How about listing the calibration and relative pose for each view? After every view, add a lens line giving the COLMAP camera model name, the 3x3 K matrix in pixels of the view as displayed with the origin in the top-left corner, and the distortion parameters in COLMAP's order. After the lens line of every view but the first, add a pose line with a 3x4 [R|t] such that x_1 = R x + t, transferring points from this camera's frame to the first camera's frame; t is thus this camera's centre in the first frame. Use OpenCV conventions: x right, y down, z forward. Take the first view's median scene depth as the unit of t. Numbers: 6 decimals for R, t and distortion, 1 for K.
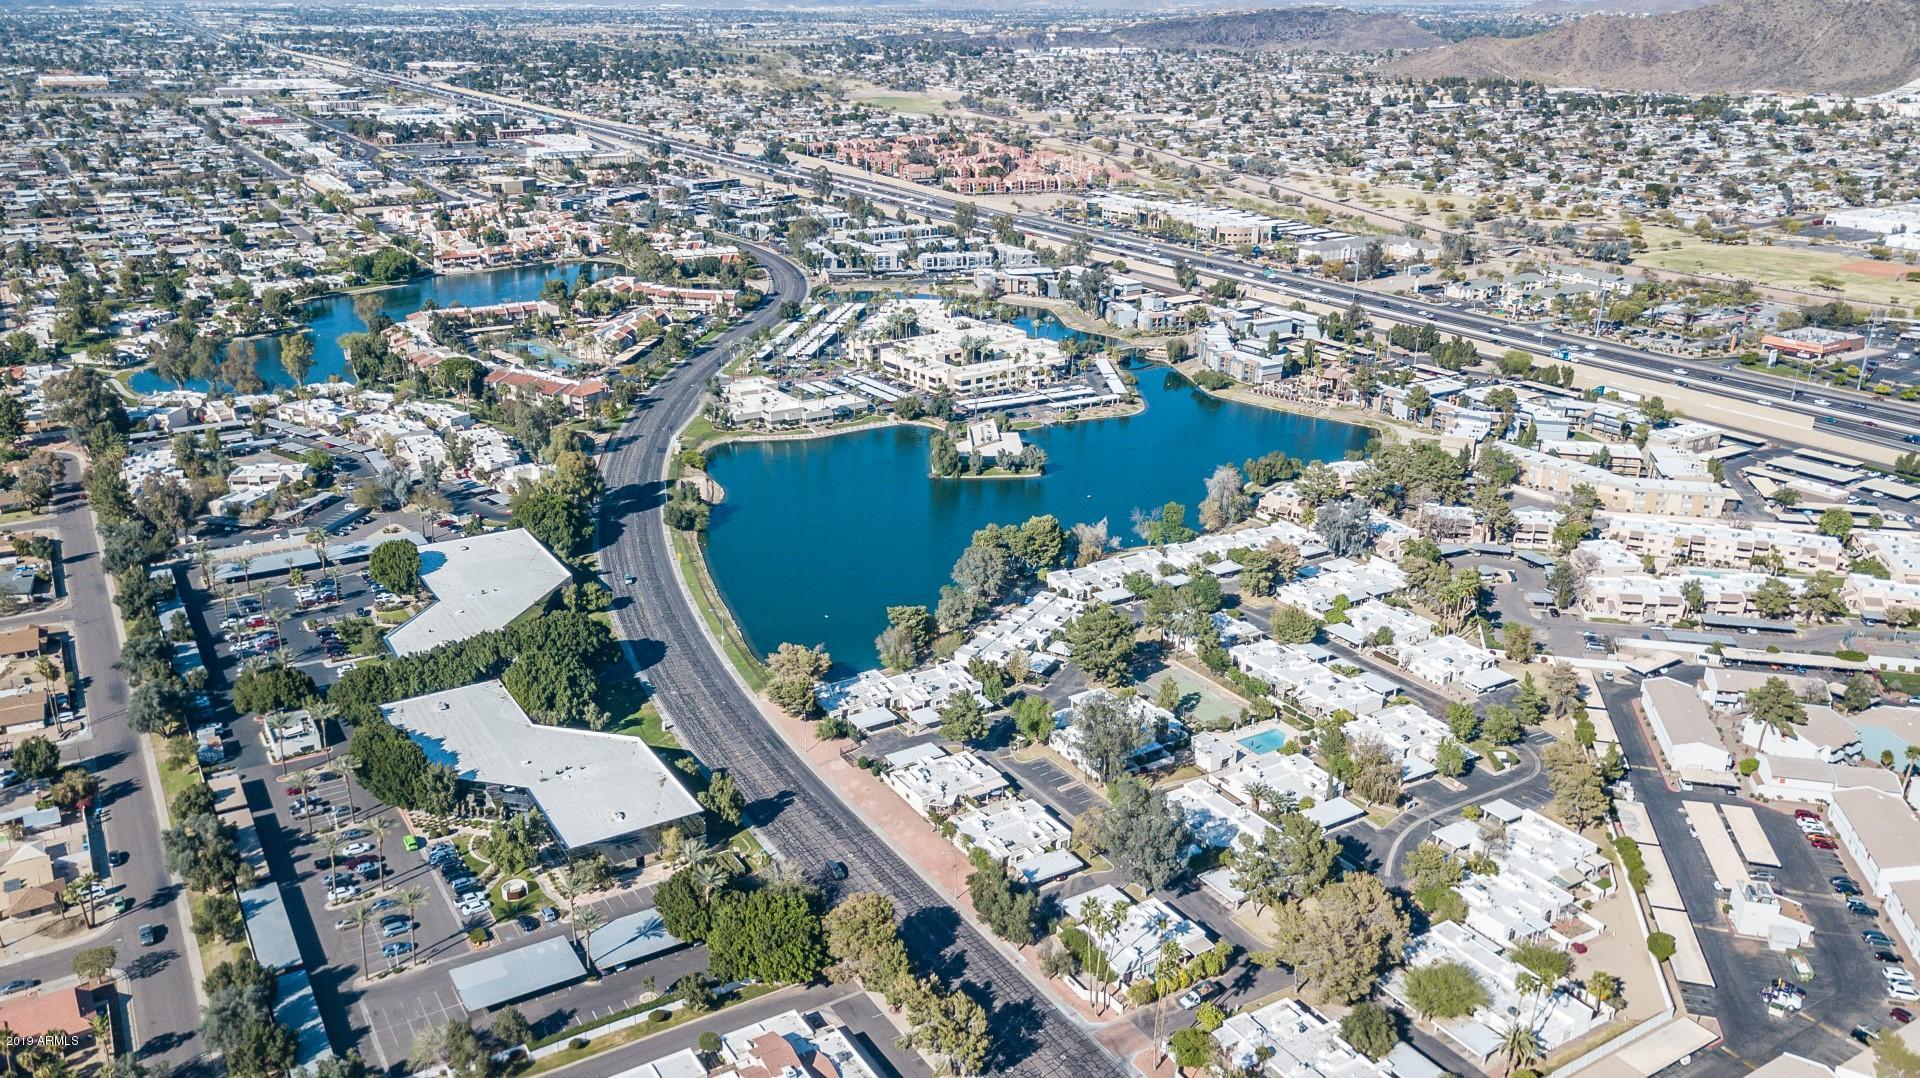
lens RADIAL K [[1474.3, 0, 938.3], [0, 1474.3, 570.4], [0, 0, 1]] dist [0.027534, 0.005425]
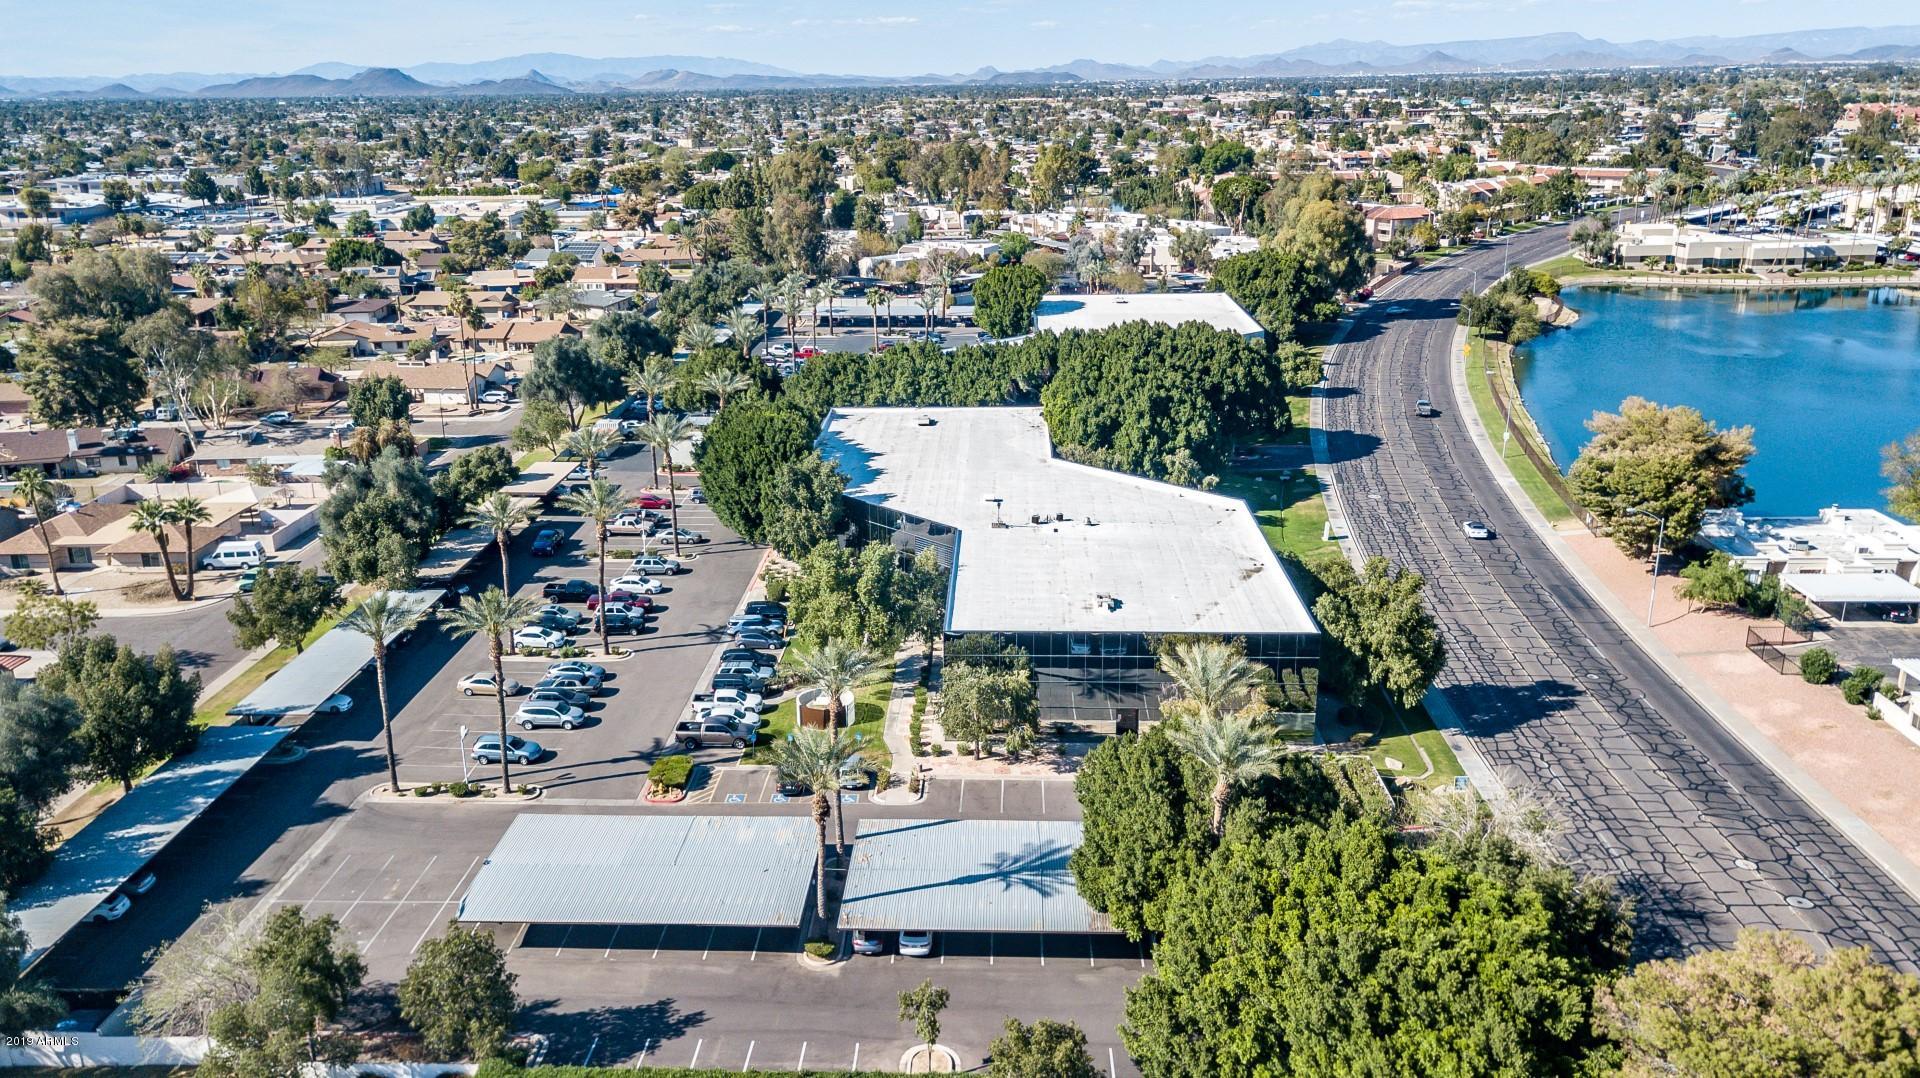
lens RADIAL K [[1474.3, 0, 936.1], [0, 1474.3, 563.8], [0, 0, 1]] dist [0.027534, 0.005425]
pose [[0.830373, 0.157000, -0.534633, -0.028755], [-0.186007, 0.982548, -0.000365, 0.109146], [0.525245, 0.099748, 0.845084, 0.424629]]
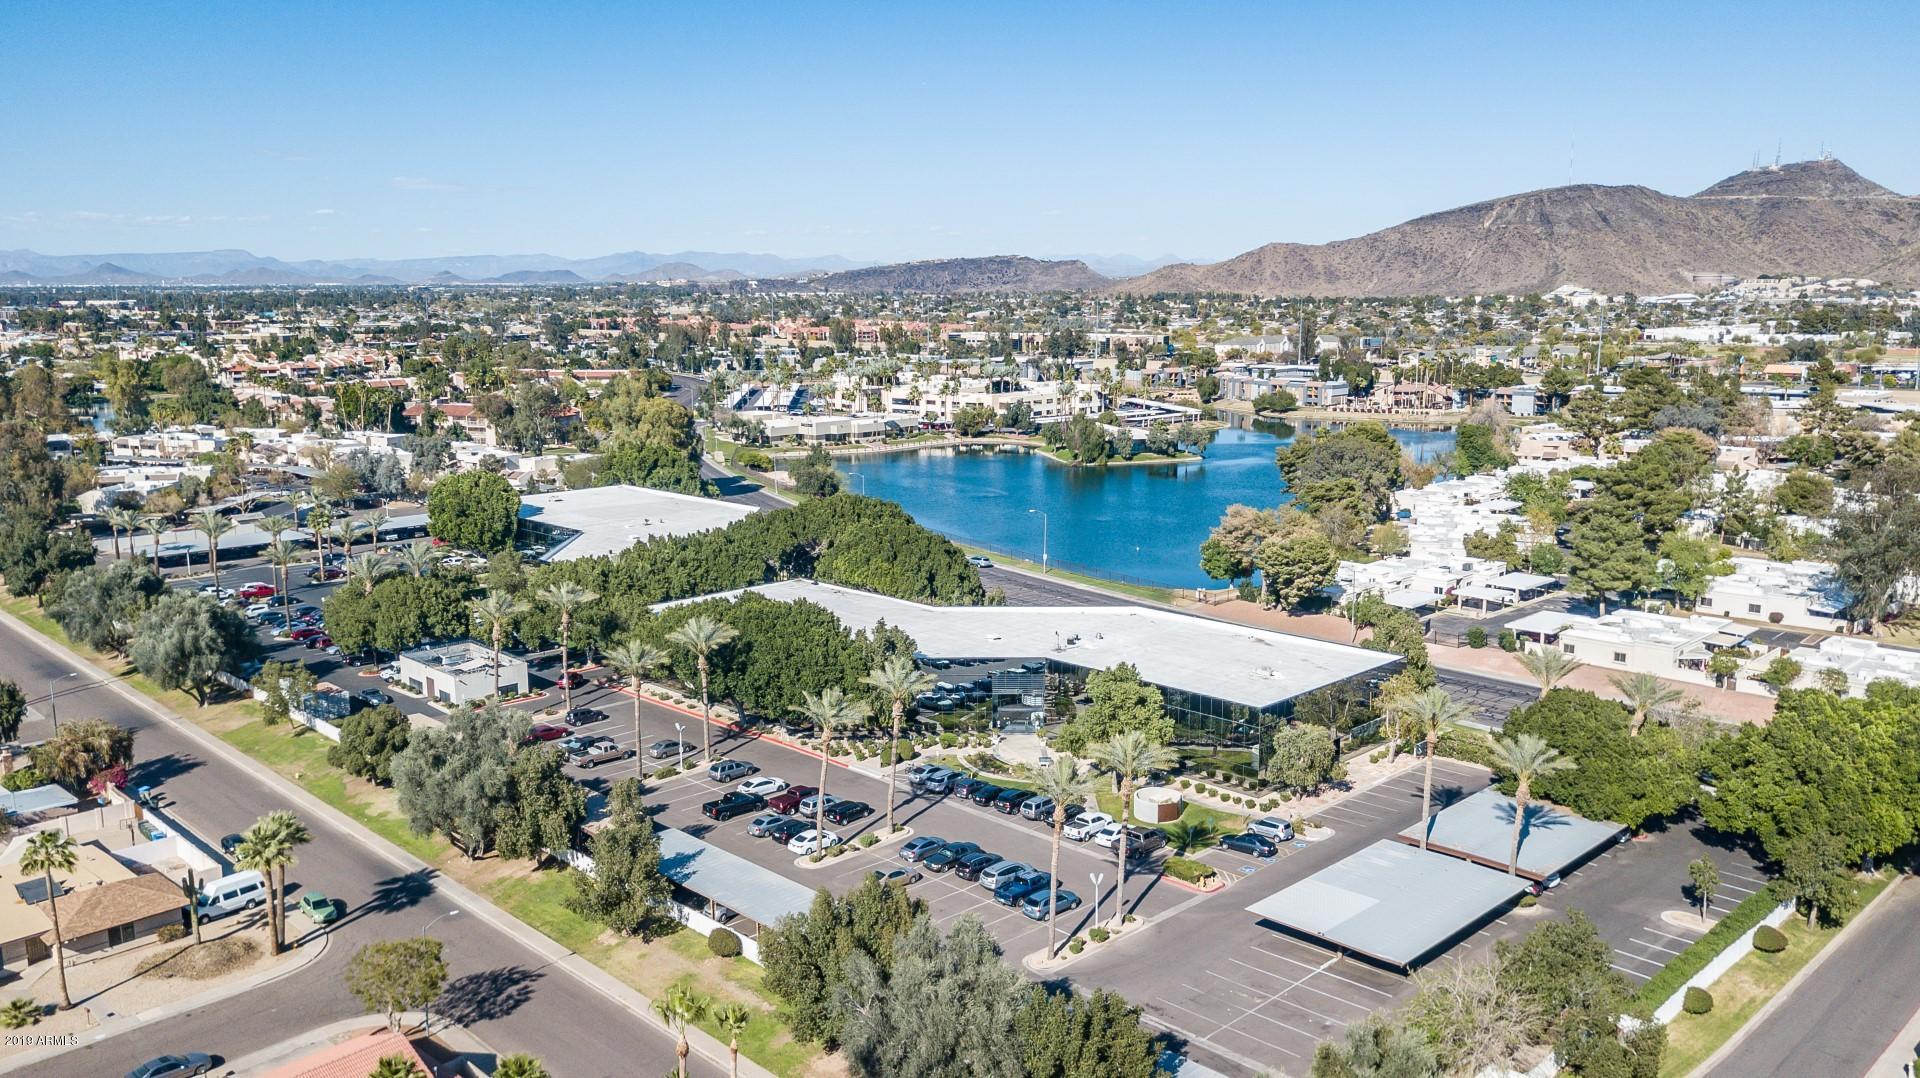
lens RADIAL K [[1474.3, 0, 937.5], [0, 1474.3, 564.5], [0, 0, 1]] dist [0.027534, 0.005425]
pose [[0.974400, -0.052175, 0.218683, -0.295319], [0.091399, 0.980620, -0.173292, 0.138463], [-0.205403, 0.188843, 0.960285, 0.339593]]
